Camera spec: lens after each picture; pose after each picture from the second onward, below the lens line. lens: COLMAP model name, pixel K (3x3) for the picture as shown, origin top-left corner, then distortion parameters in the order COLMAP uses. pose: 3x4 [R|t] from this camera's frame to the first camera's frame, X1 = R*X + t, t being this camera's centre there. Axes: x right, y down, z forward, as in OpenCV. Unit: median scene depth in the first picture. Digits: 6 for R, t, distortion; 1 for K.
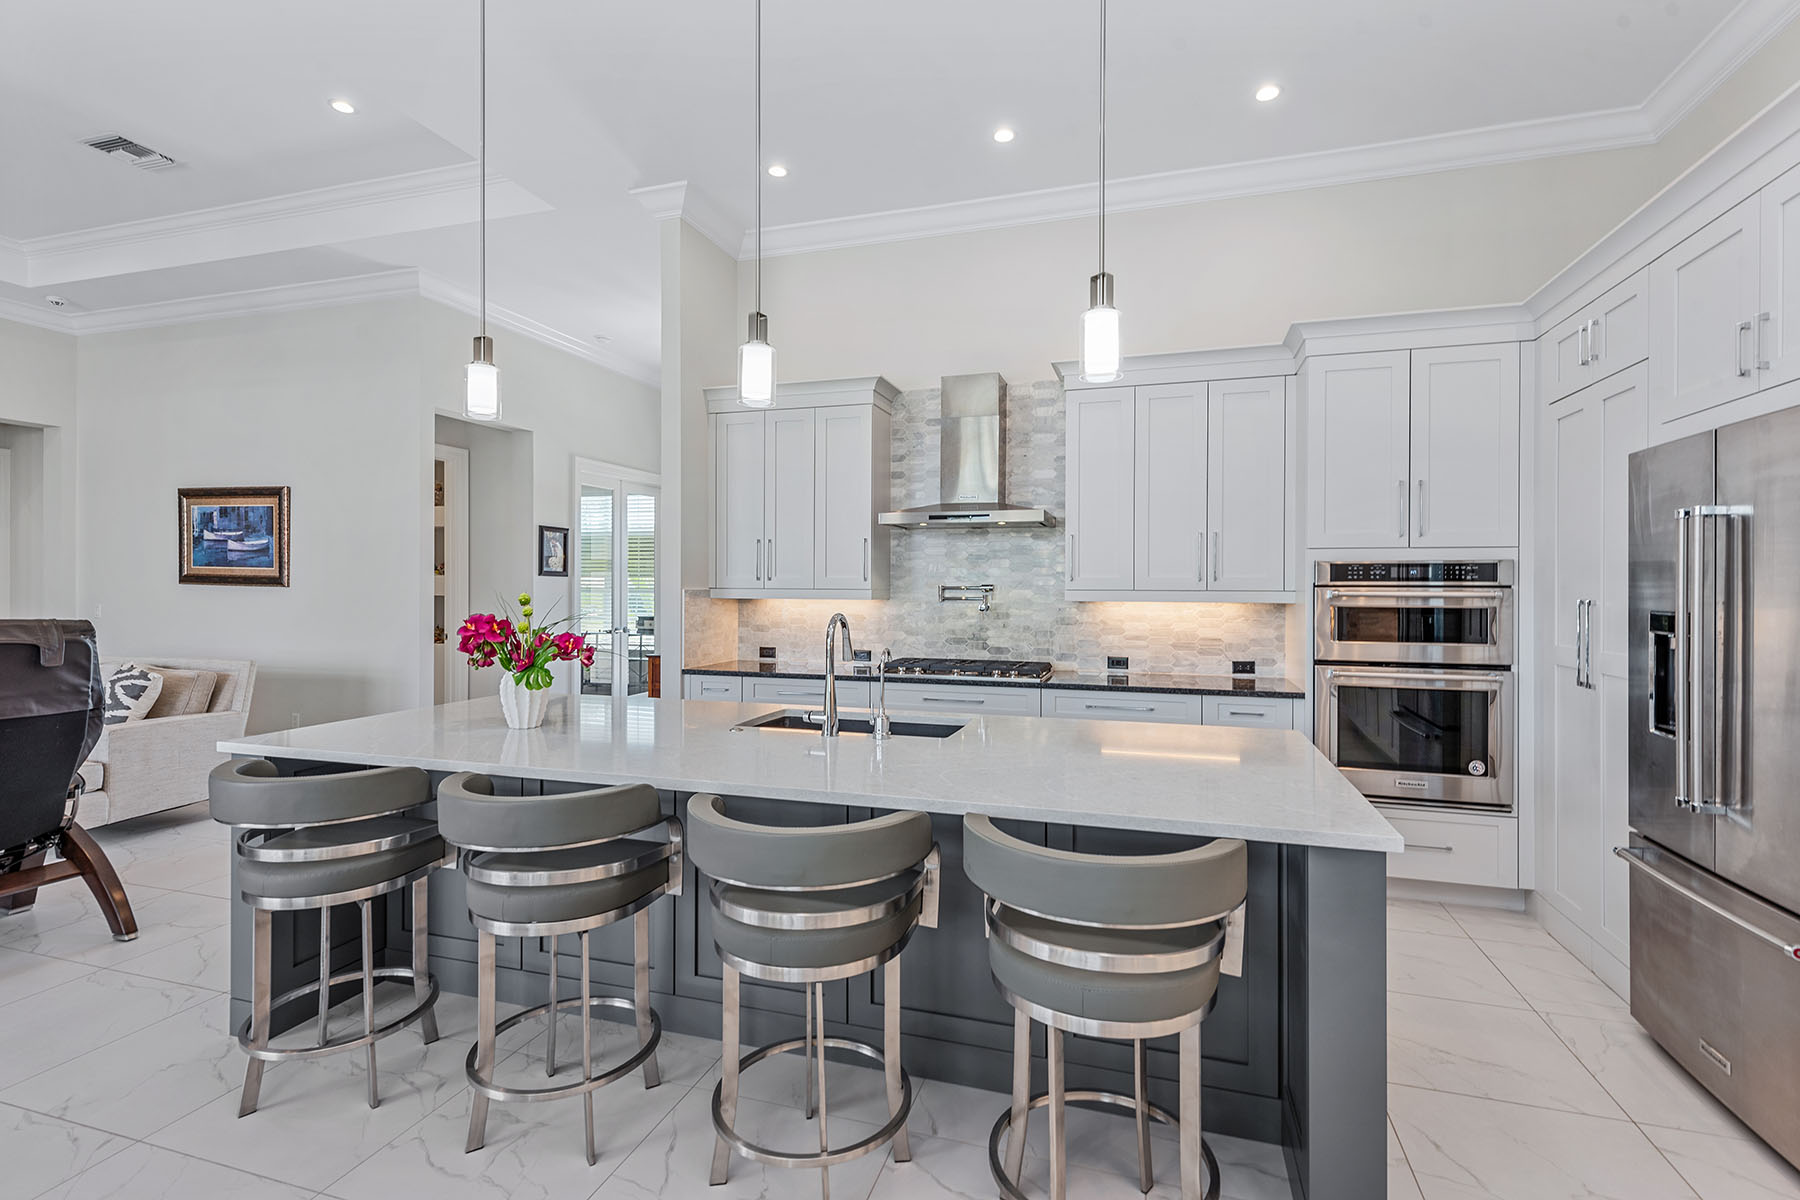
lens RADIAL K [[844.3, 0, 897.4], [0, 844.3, 588.6], [0, 0, 1]] dist [0.014158, -0.005647]
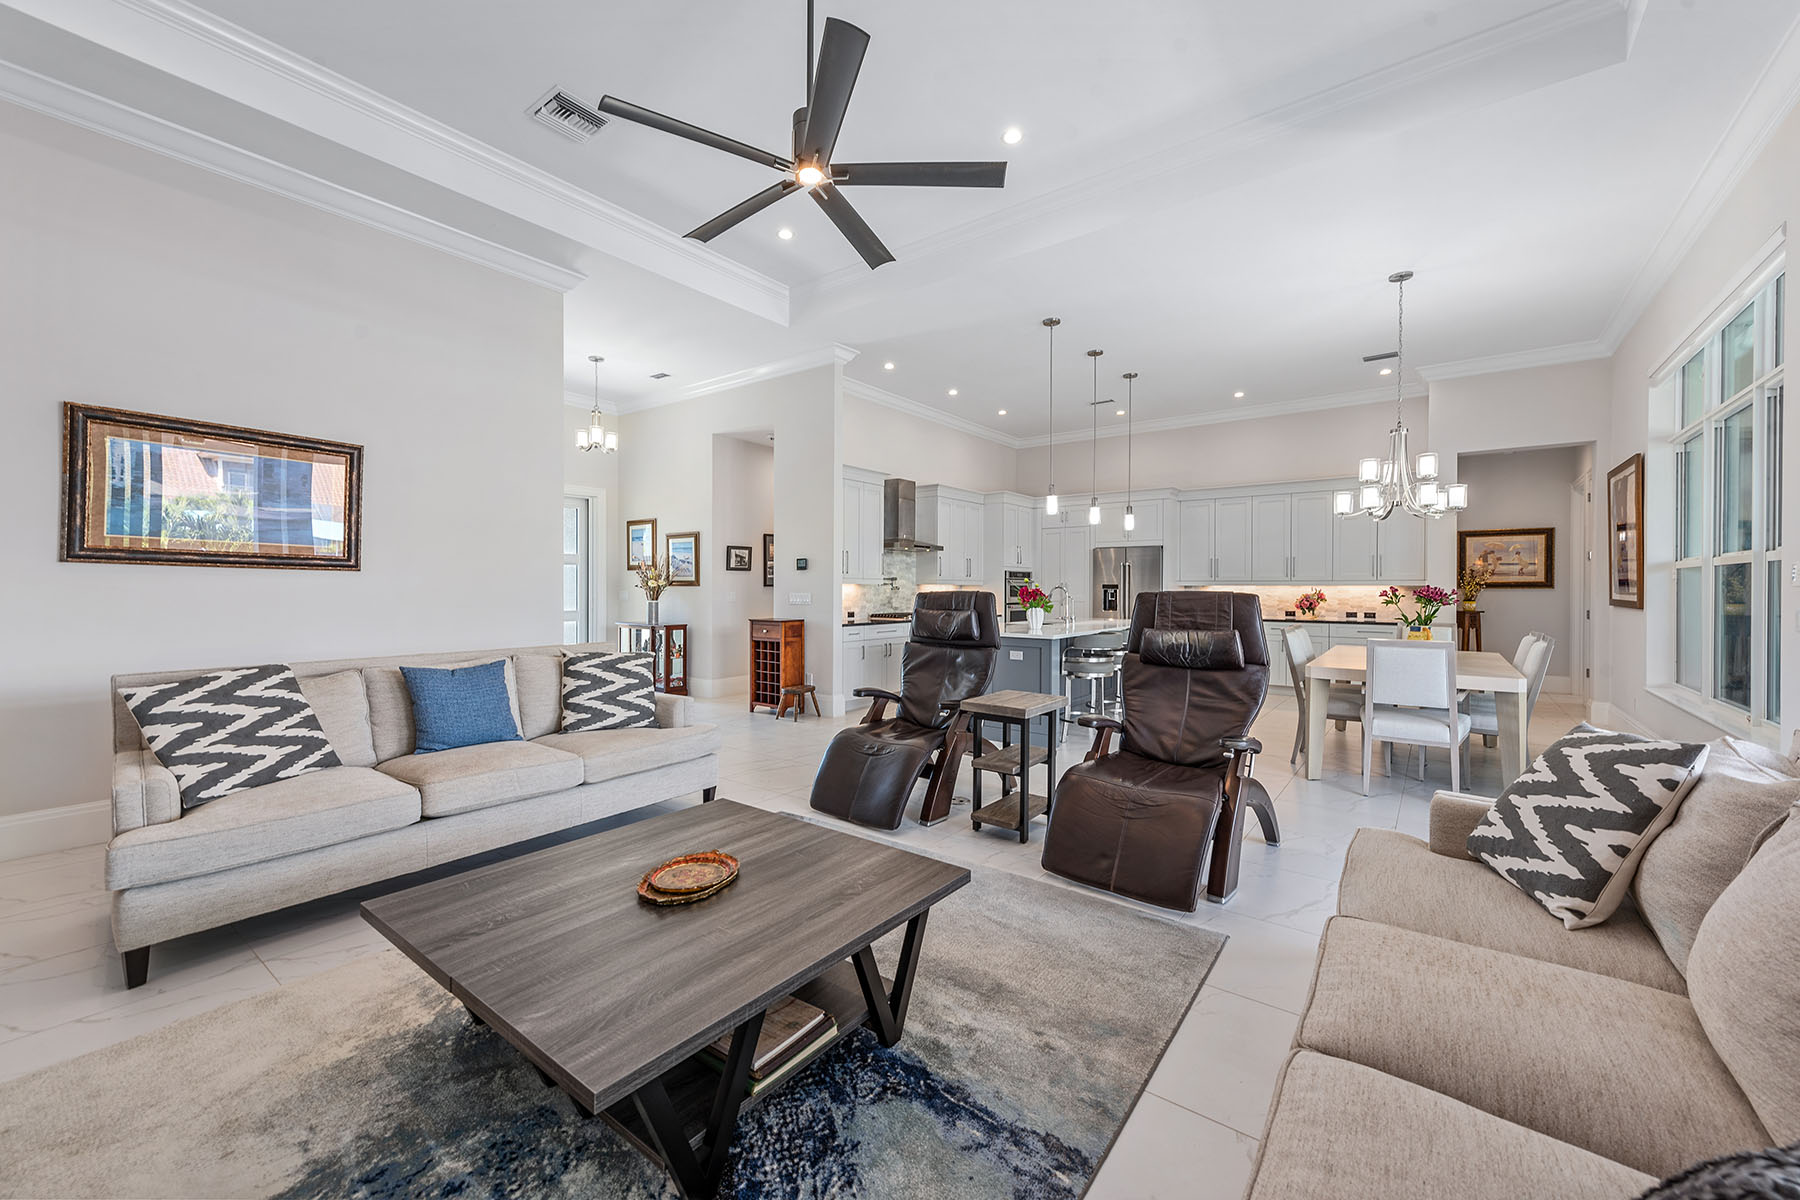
lens RADIAL K [[709.9, 0, 894.5], [0, 709.9, 592.5], [0, 0, 1]] dist [0.012770, -0.002513]
pose [[0.340485, -0.007539, 0.940220, -1.670688], [0.001217, 0.999971, 0.007577, 0.021778], [-0.940249, -0.001436, 0.340484, 0.414543]]
